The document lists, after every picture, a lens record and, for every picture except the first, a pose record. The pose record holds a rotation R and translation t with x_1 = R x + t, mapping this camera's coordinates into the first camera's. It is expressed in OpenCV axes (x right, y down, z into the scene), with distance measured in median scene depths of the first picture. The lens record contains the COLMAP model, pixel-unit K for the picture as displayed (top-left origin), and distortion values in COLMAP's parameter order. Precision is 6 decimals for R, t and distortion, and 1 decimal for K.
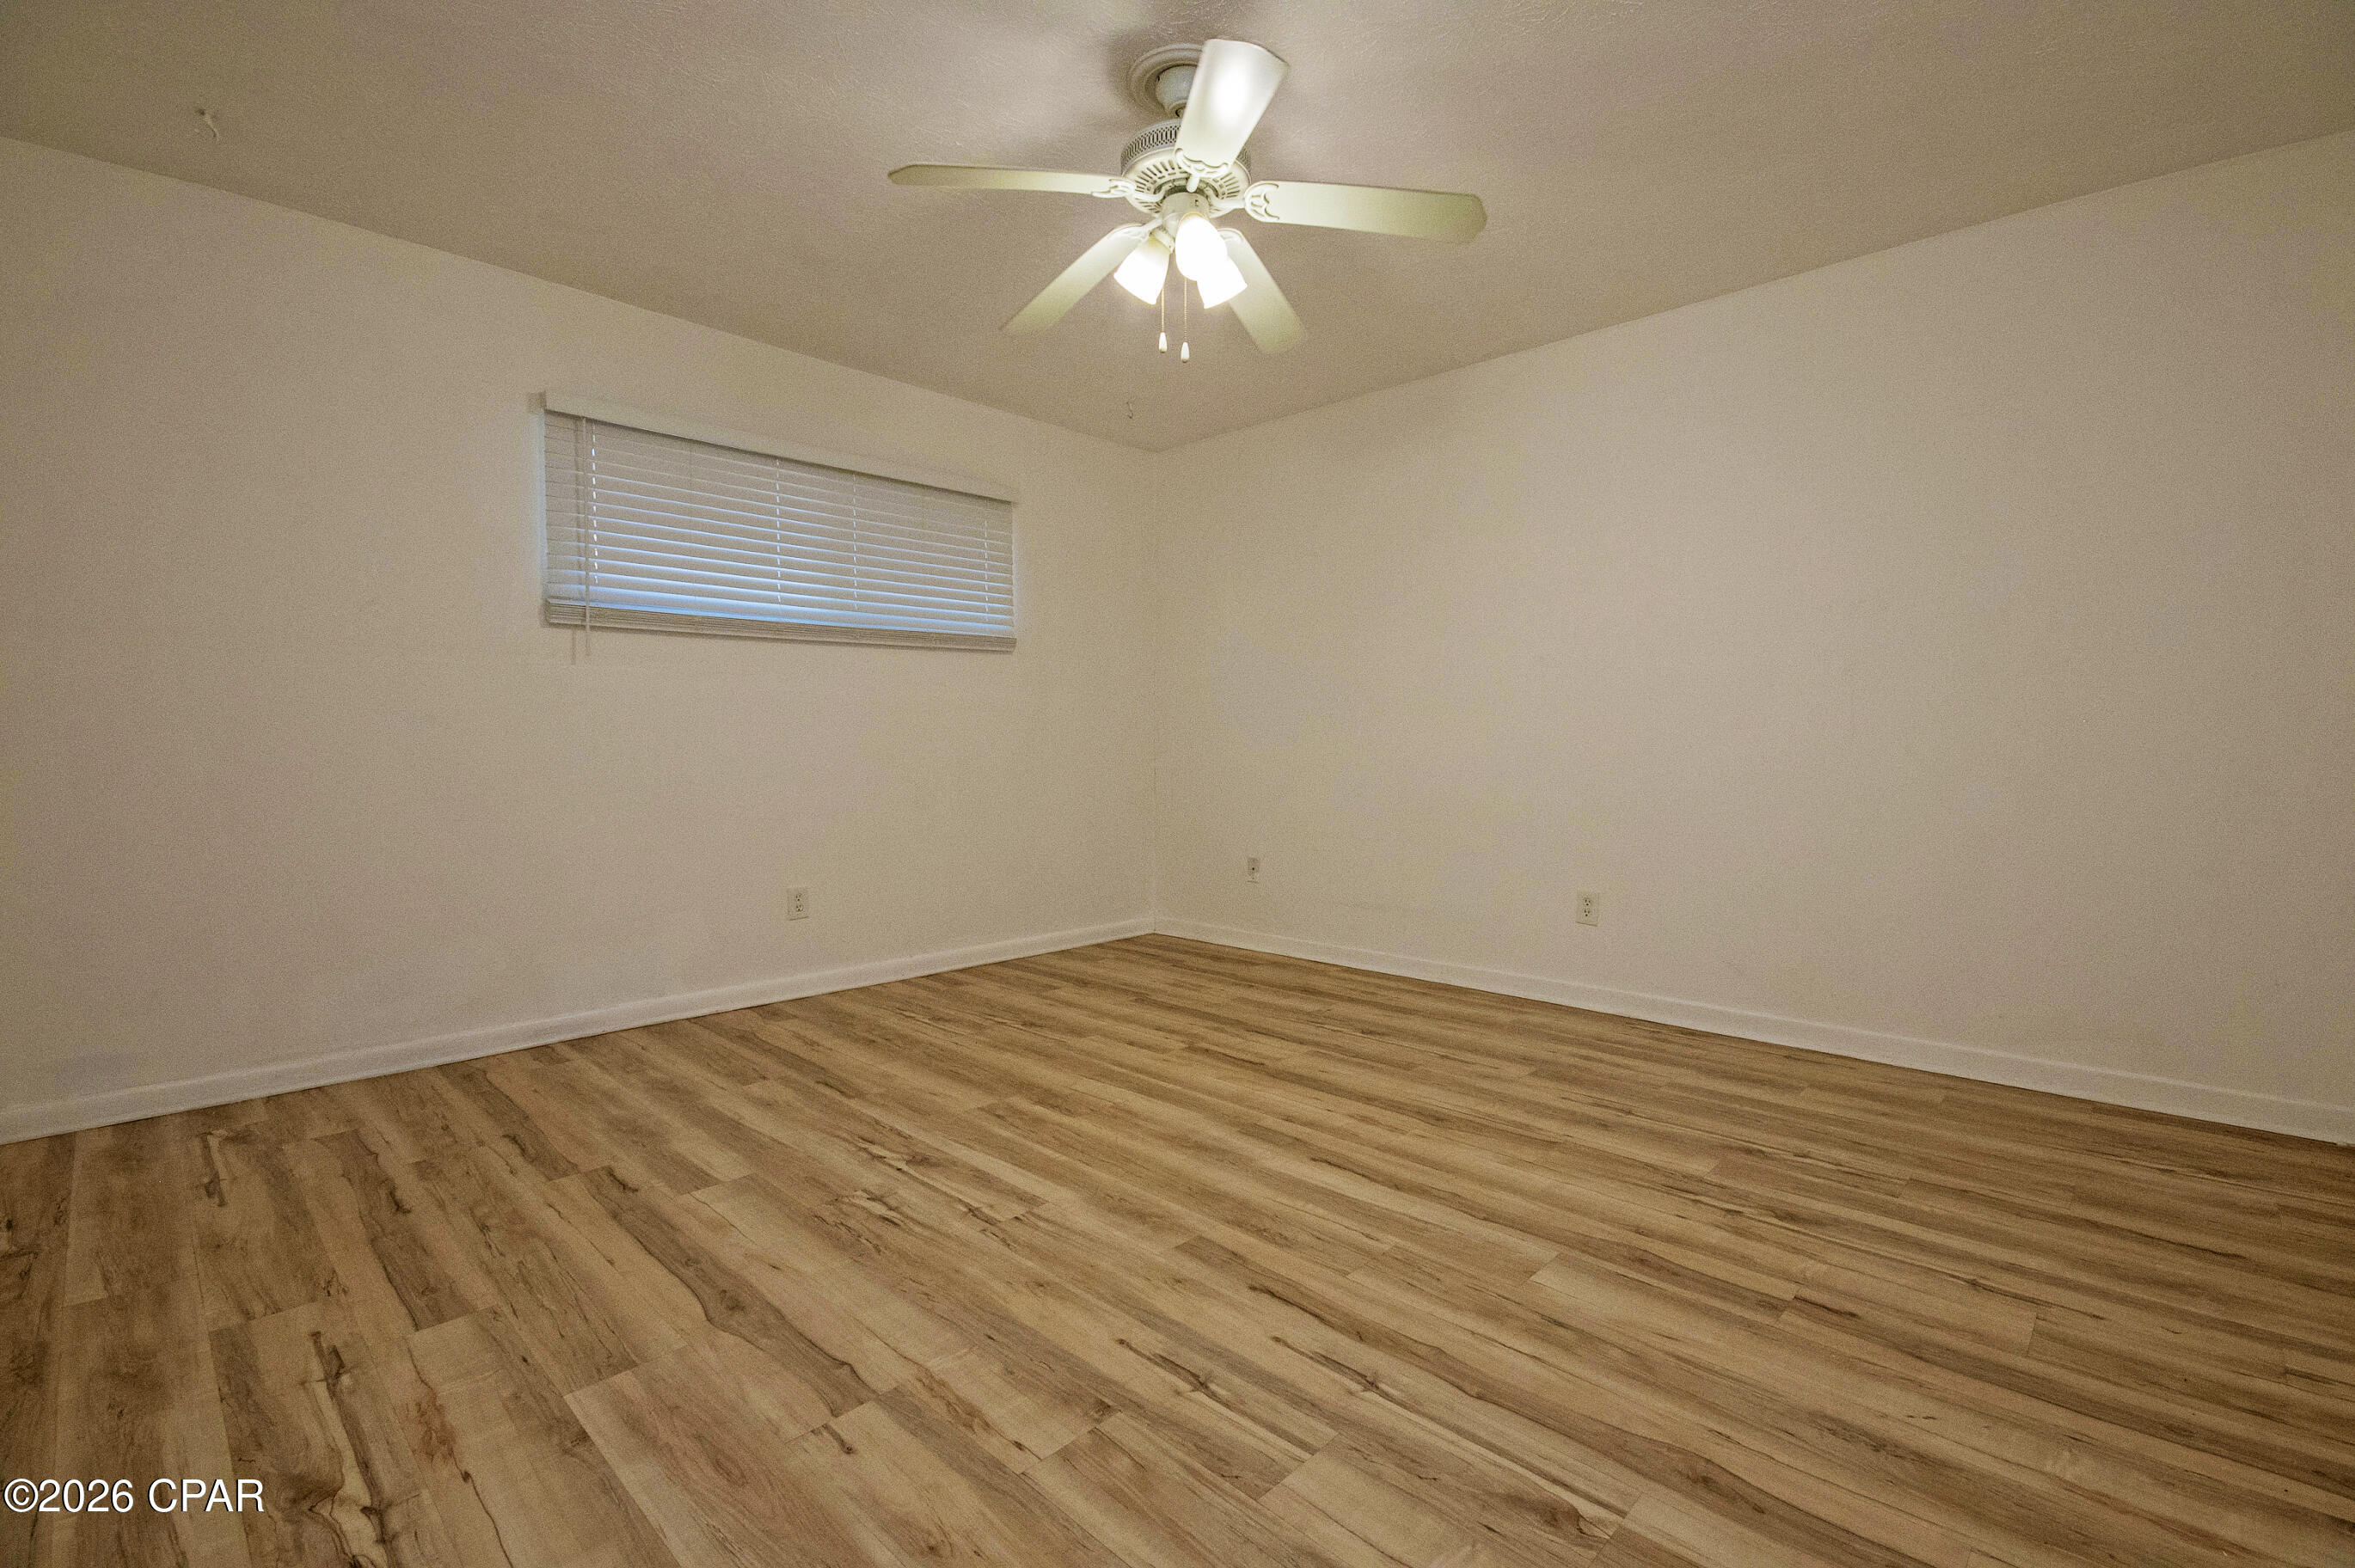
lens RADIAL K [[1036.4, 0, 1190.3], [0, 1036.4, 783.4], [0, 0, 1]] dist [0.001104, -0.016332]
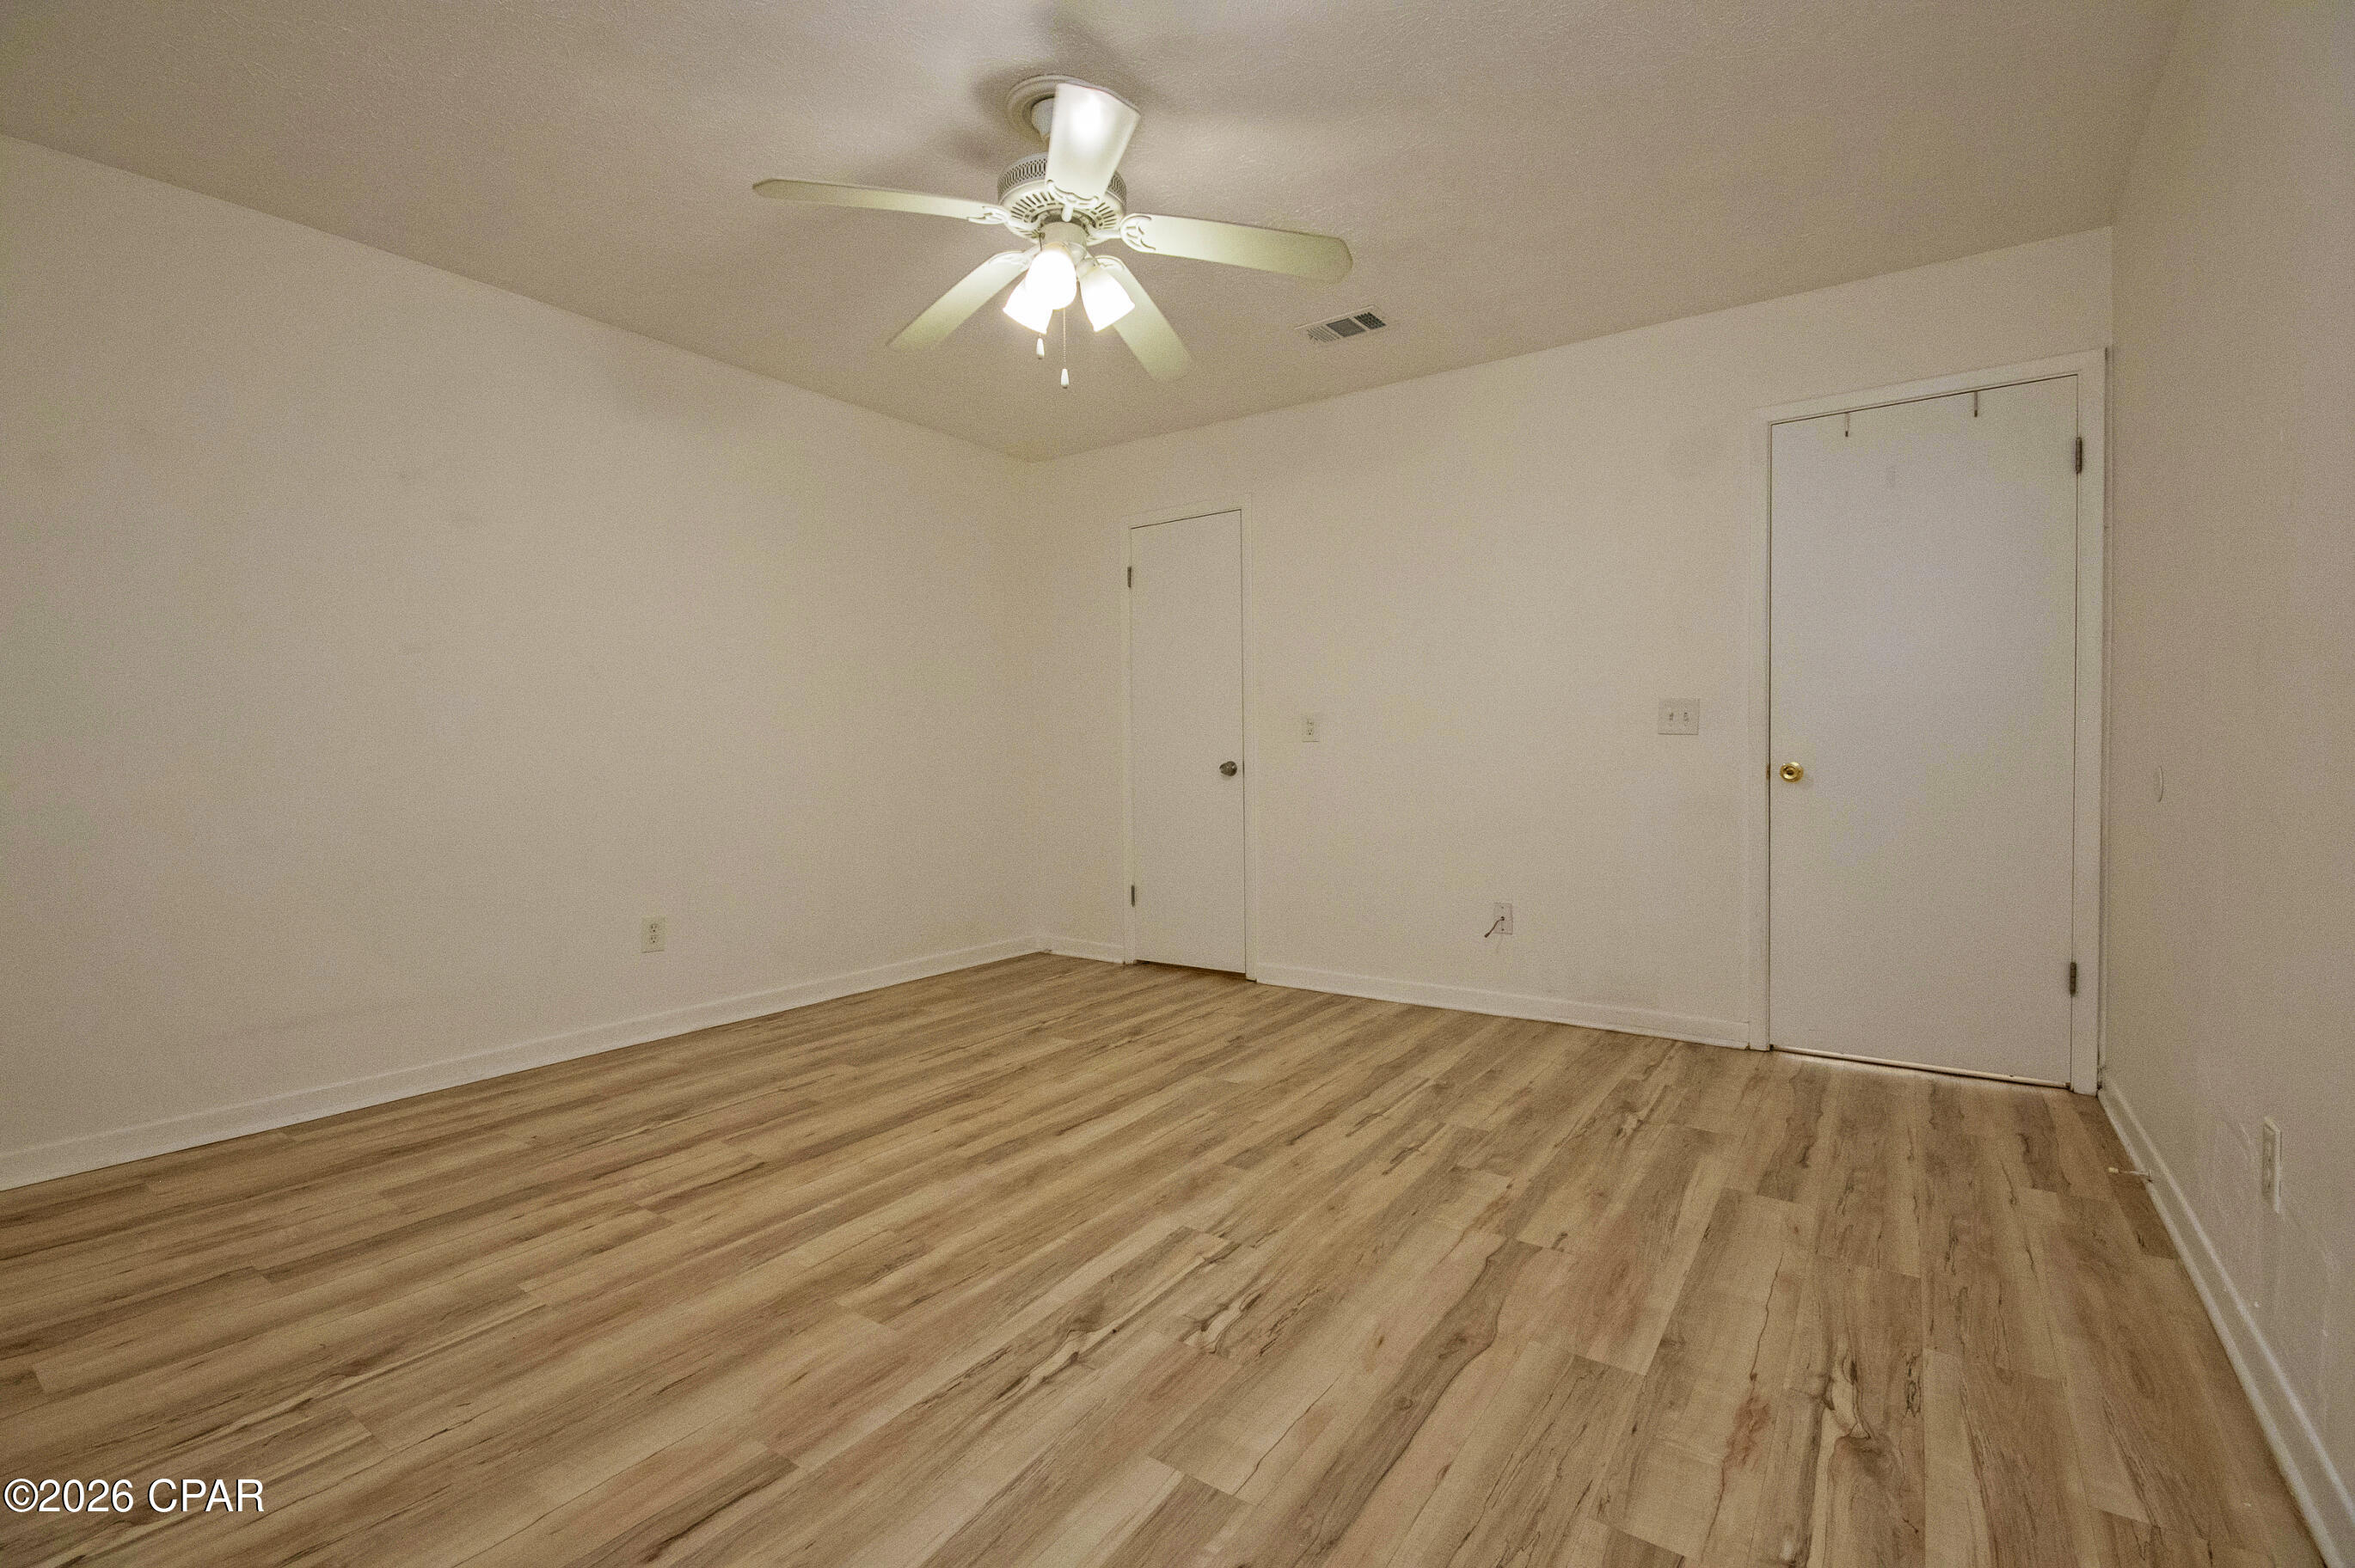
lens RADIAL K [[1036.4, 0, 1190.3], [0, 1036.4, 783.4], [0, 0, 1]] dist [0.001104, -0.016332]
pose [[-0.160033, -0.029492, 0.986671, -1.152077], [0.043750, 0.998359, 0.036937, -0.060195], [-0.986142, 0.049078, -0.158480, 1.173380]]
